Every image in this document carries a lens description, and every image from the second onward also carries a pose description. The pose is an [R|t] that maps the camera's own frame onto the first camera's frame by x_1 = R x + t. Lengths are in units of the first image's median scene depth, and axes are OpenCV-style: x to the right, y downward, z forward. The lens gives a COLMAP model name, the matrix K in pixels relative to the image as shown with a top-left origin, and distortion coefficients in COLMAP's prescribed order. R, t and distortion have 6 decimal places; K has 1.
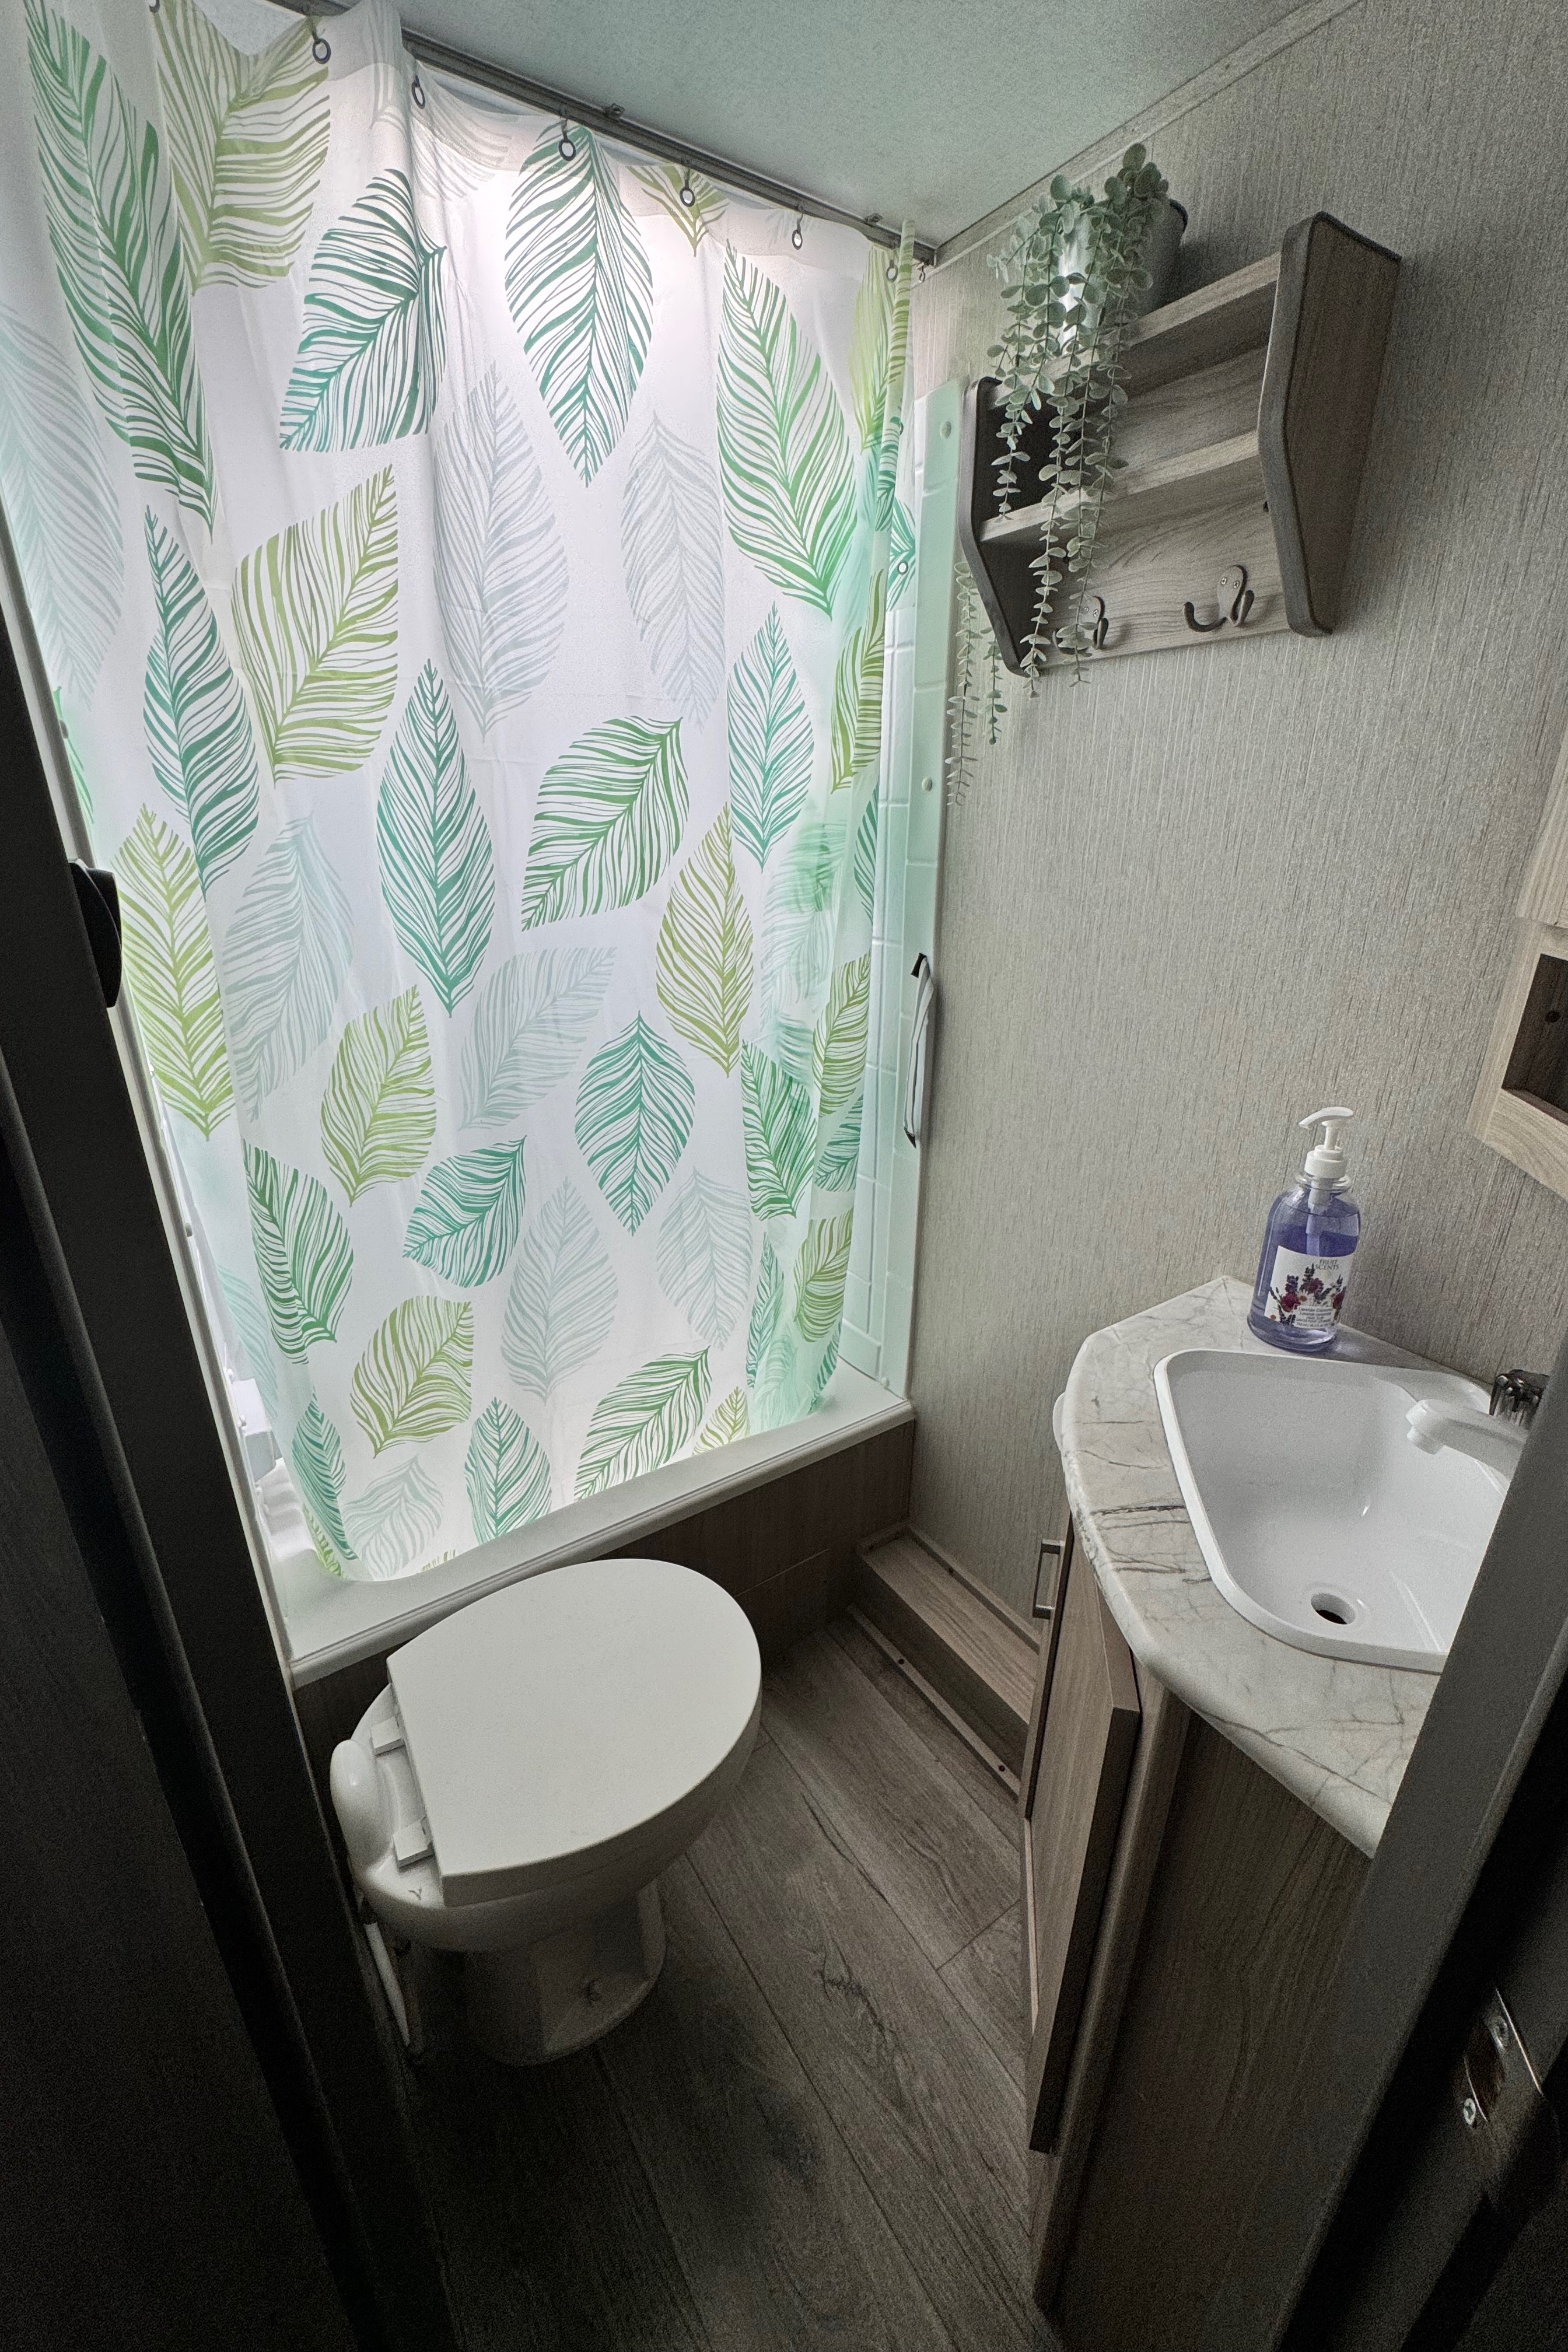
lens RADIAL K [[948.7, 0, 800.0], [0, 948.7, 1184.7], [0, 0, 1]] dist [0.004363, -0.001775]
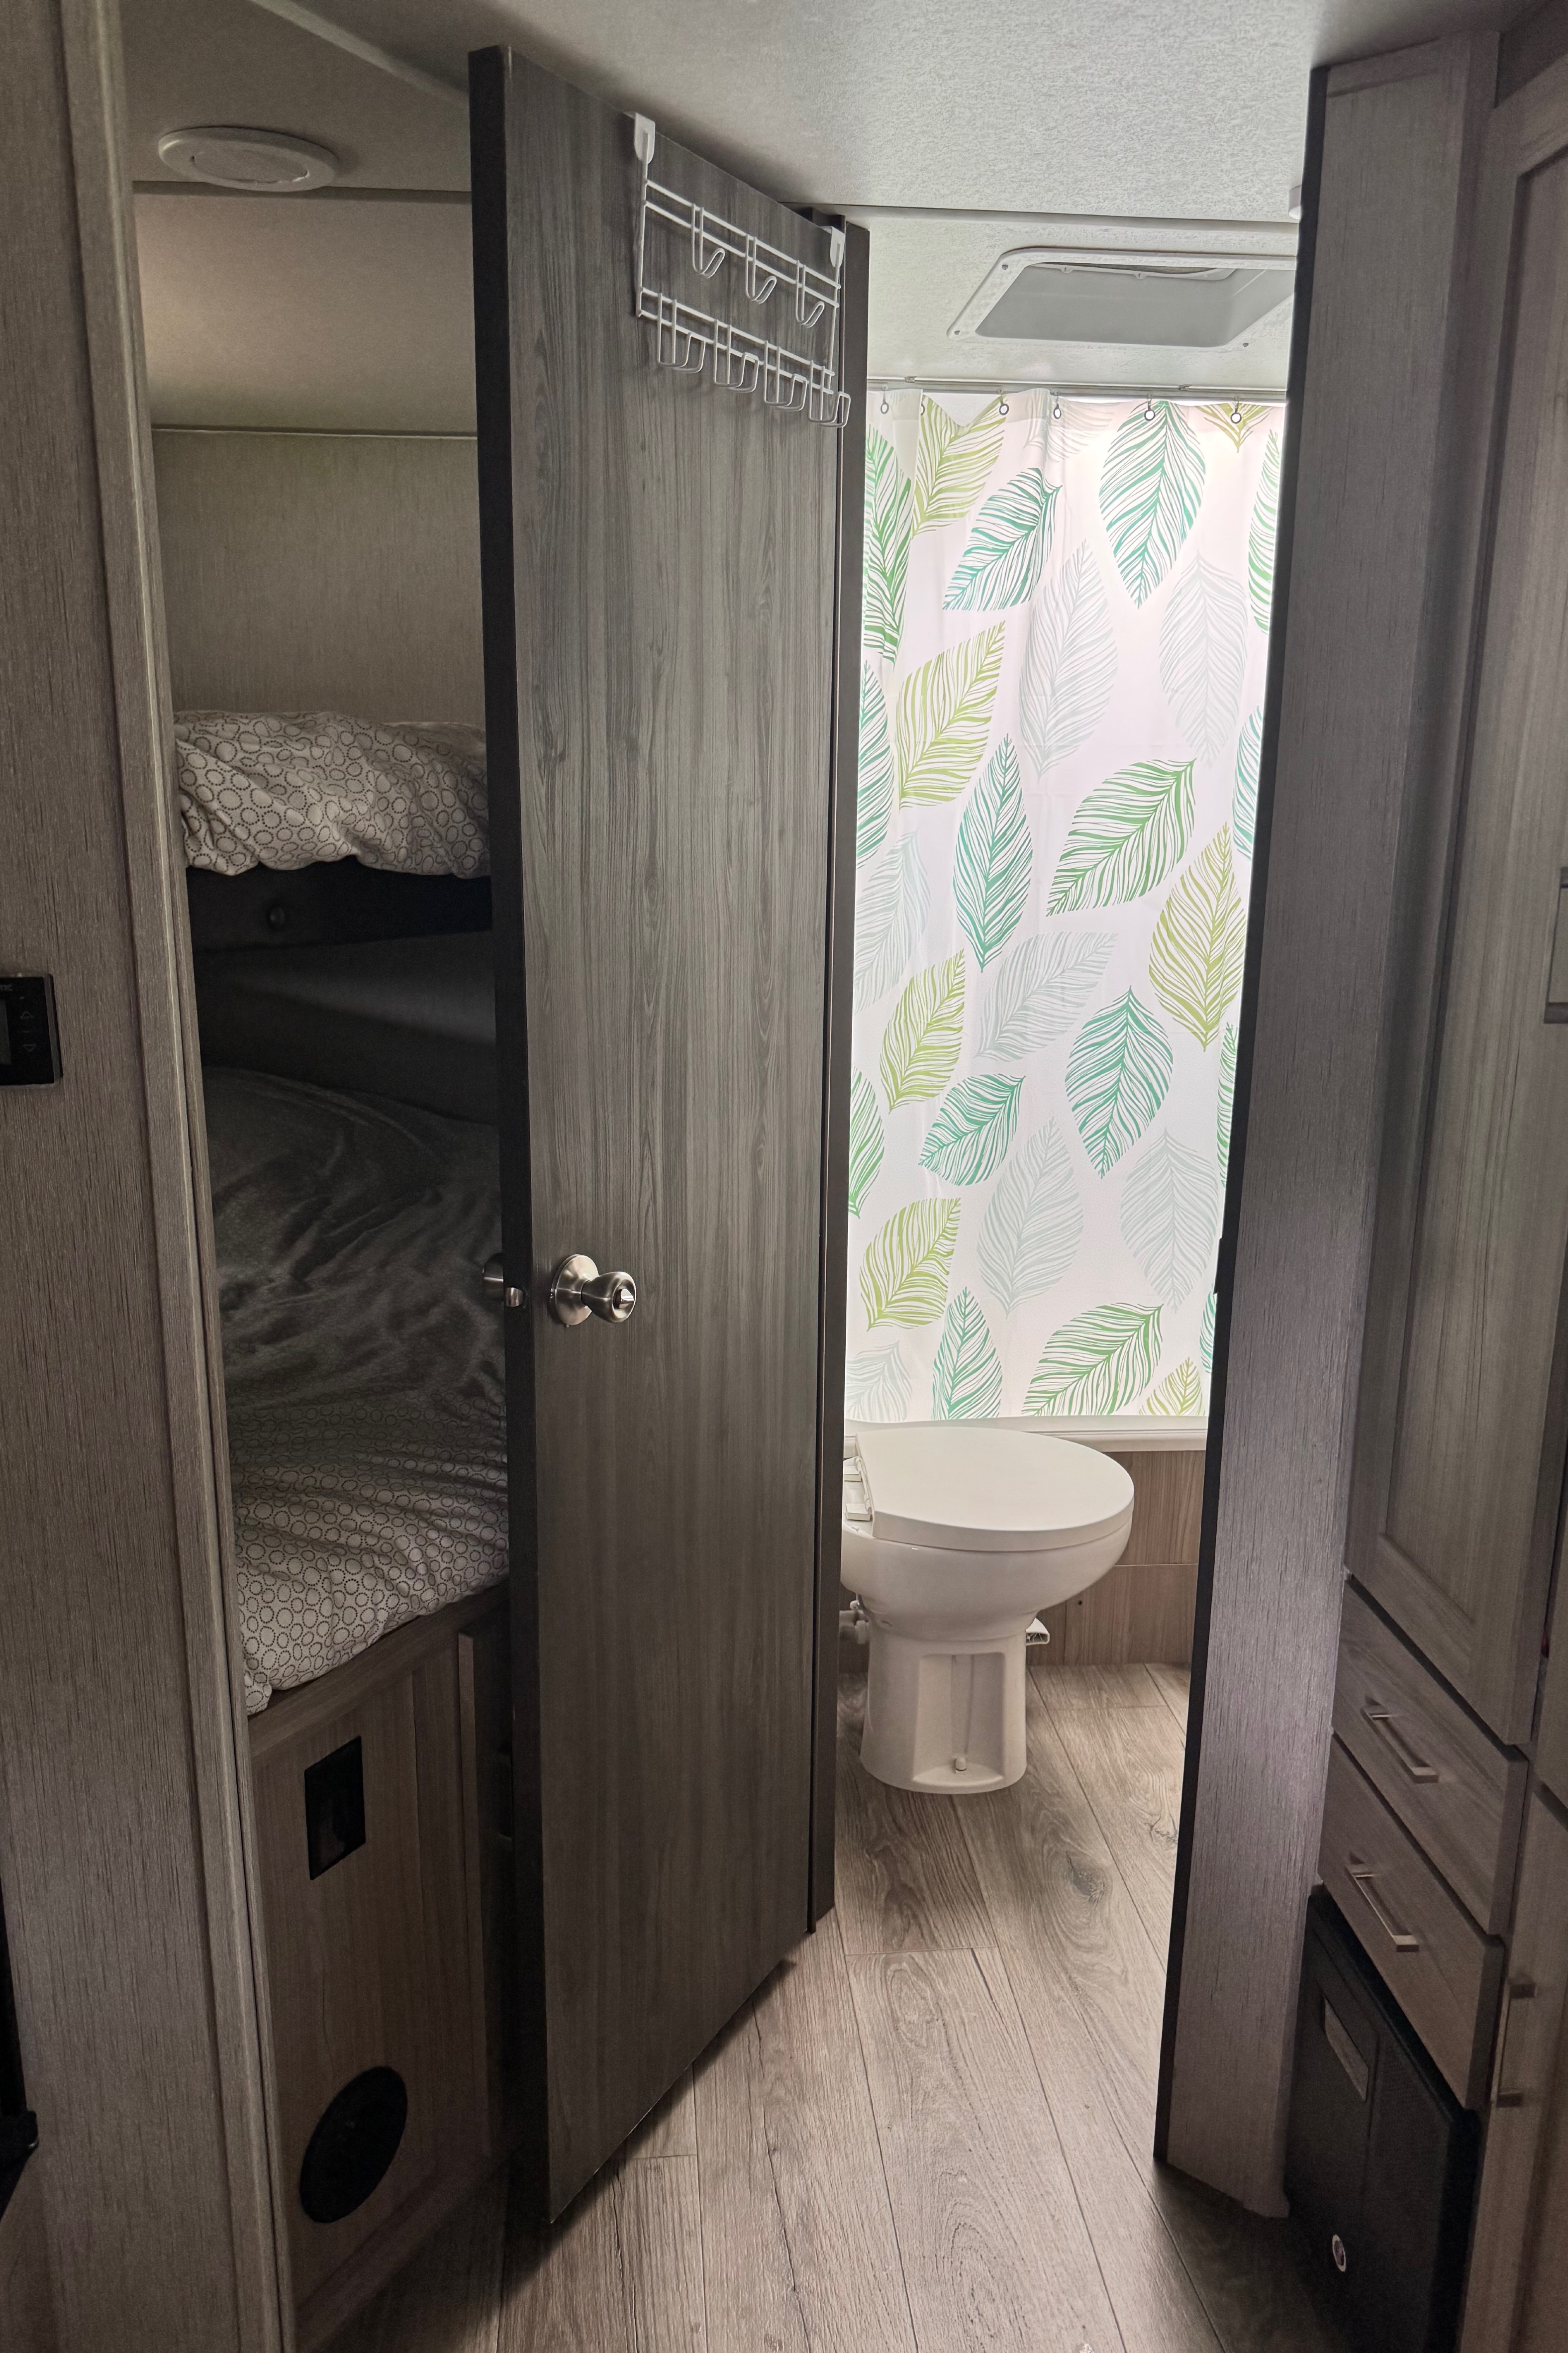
lens RADIAL K [[1656.2, 0, 777.2], [0, 1656.2, 1187.8], [0, 0, 1]] dist [0.048342, -0.050111]
pose [[0.873326, 0.115353, -0.473282, 0.510756], [-0.183632, 0.977842, -0.100518, 0.398010], [0.451200, 0.174695, 0.875157, -1.107509]]
